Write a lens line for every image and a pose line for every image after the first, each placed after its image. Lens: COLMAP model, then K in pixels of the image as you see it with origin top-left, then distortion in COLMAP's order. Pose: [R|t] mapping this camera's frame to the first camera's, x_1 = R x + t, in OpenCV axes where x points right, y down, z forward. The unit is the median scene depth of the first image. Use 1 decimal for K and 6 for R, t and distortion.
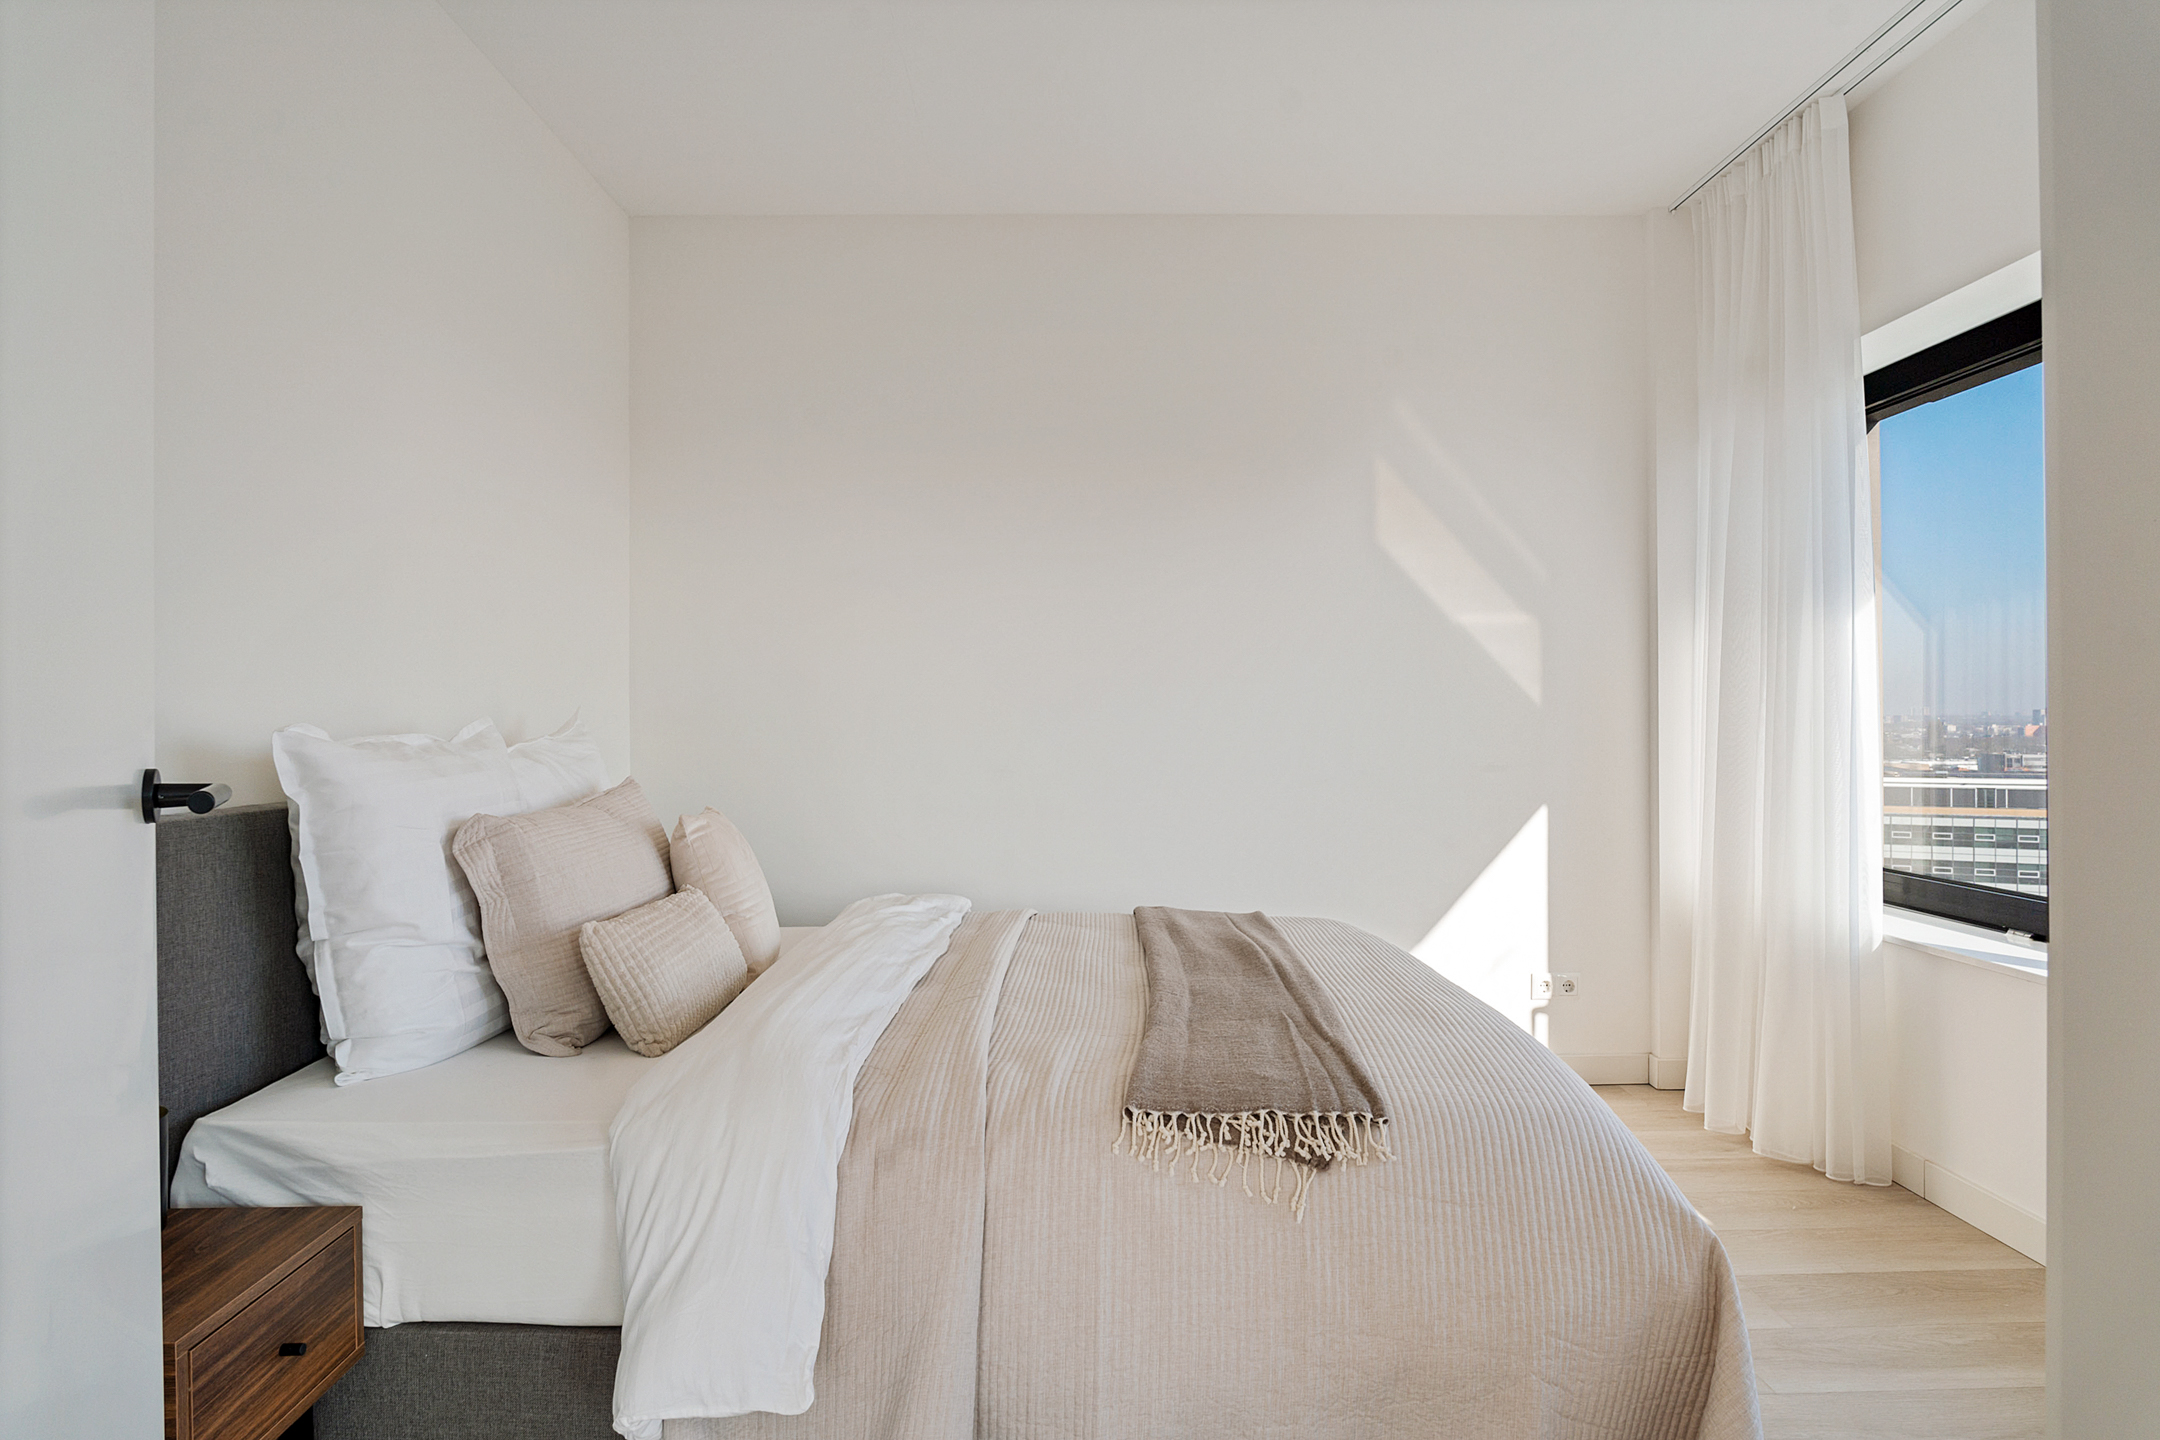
lens RADIAL K [[1187.8, 0, 1087.3], [0, 1187.8, 713.6], [0, 0, 1]] dist [-0.020399, 0.001809]
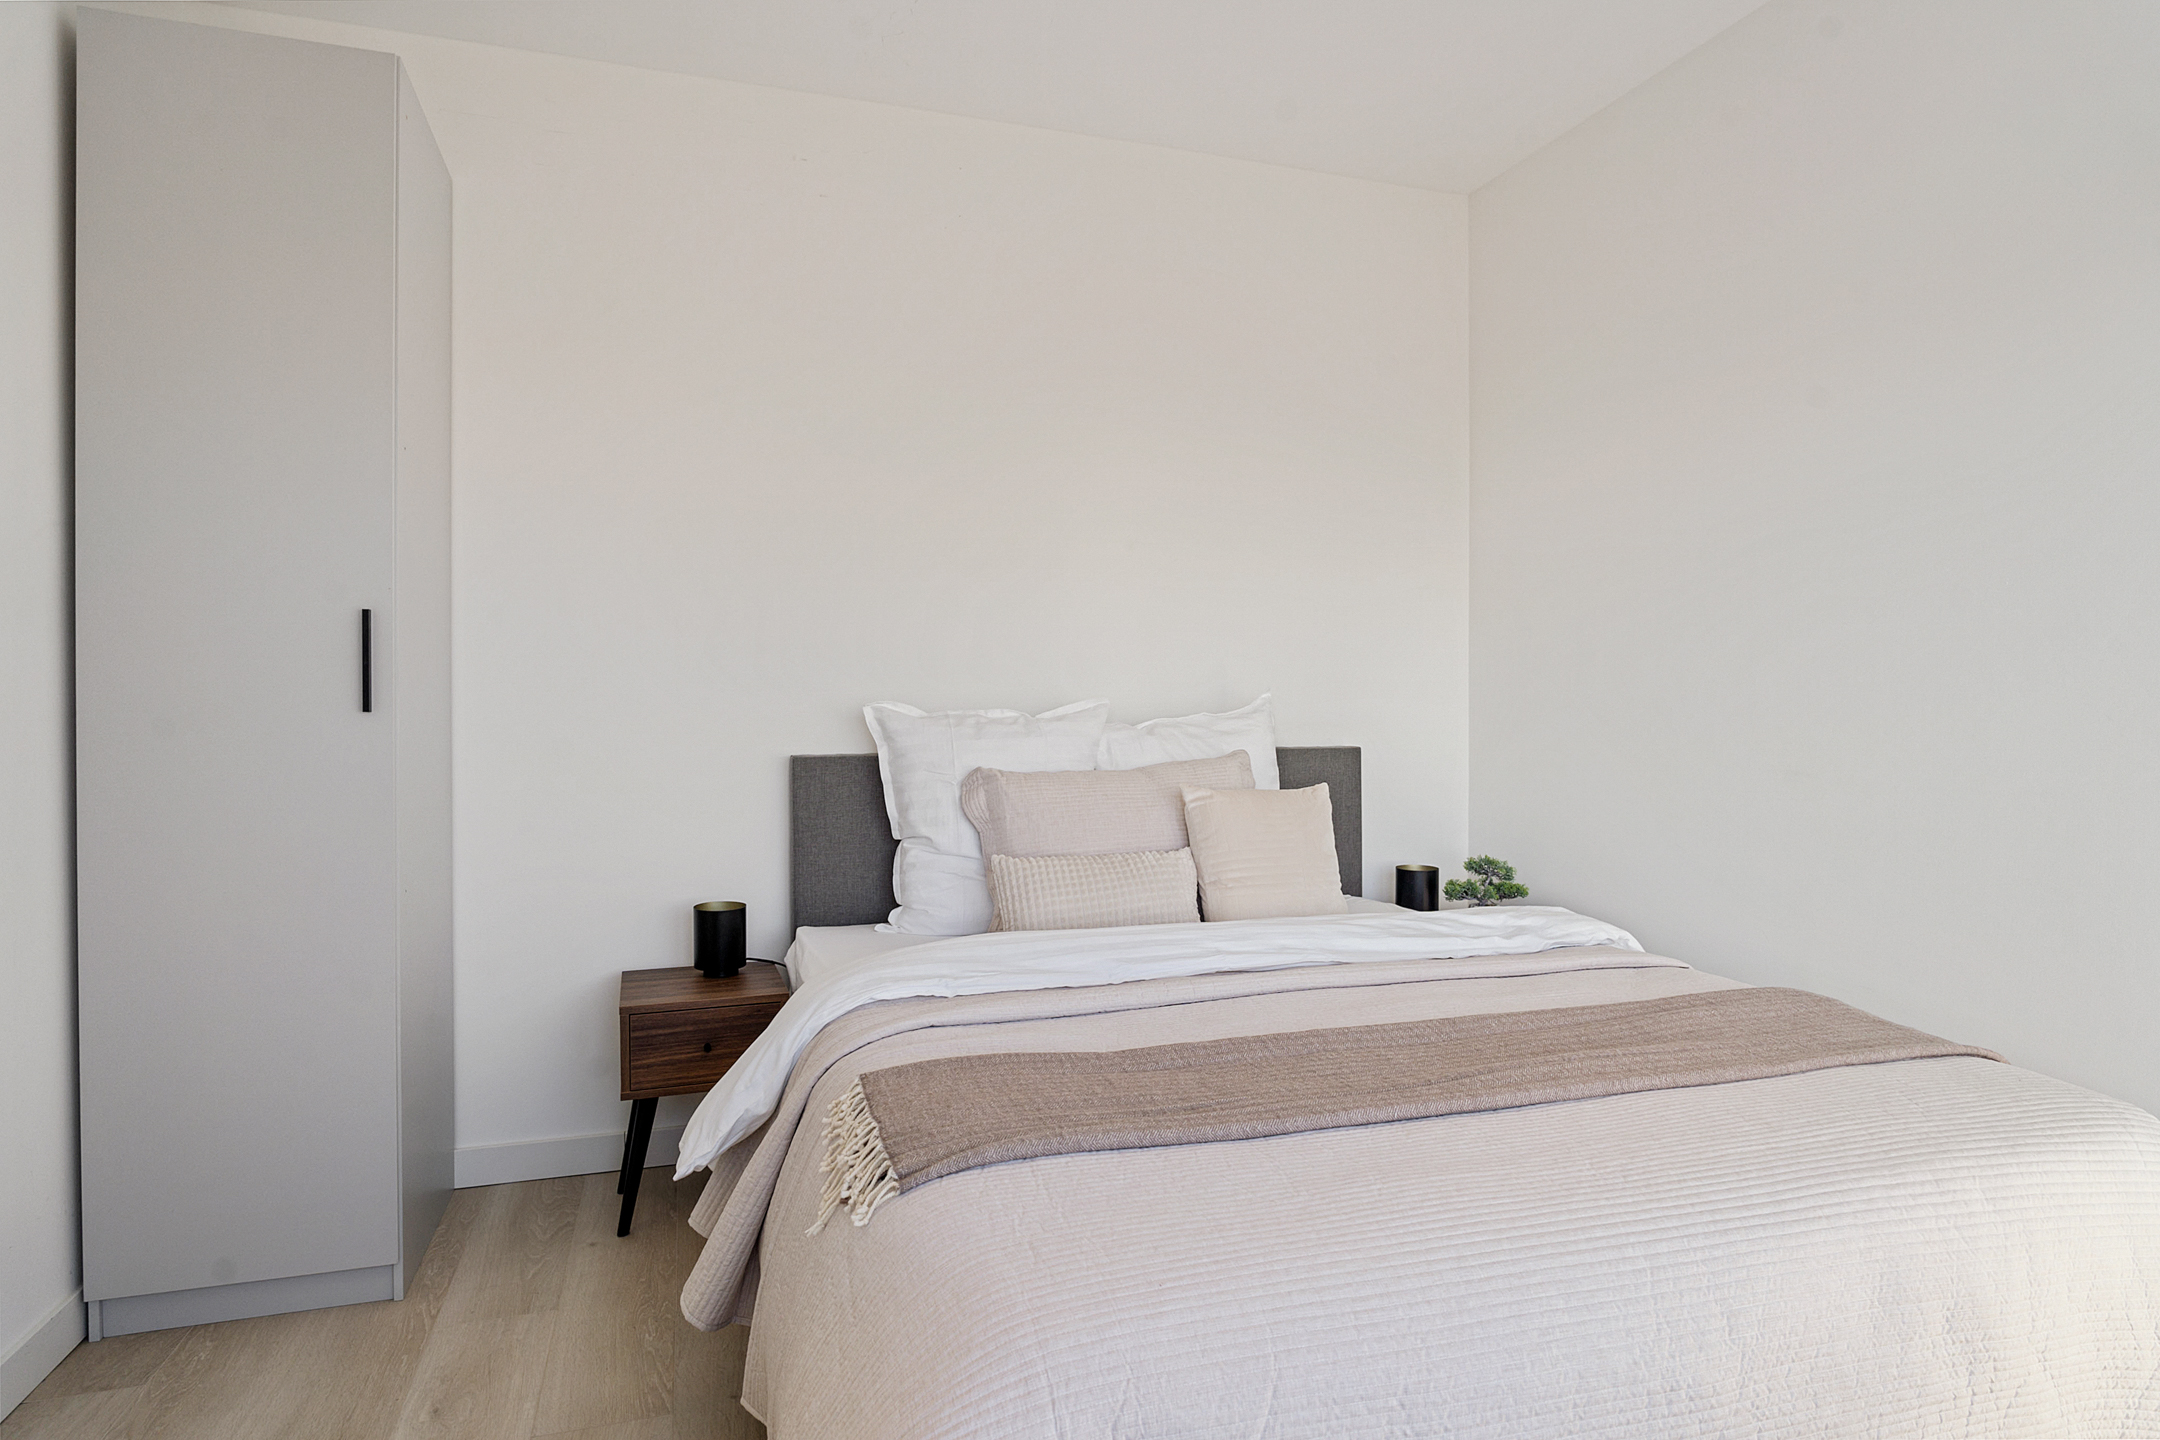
lens RADIAL K [[1187.8, 0, 1087.3], [0, 1187.8, 713.6], [0, 0, 1]] dist [-0.020399, 0.001809]
pose [[0.308903, 0.009330, -0.951048, 0.927724], [0.000113, 0.999952, 0.009846, 0.009474], [0.951094, -0.003149, 0.308887, 0.753674]]
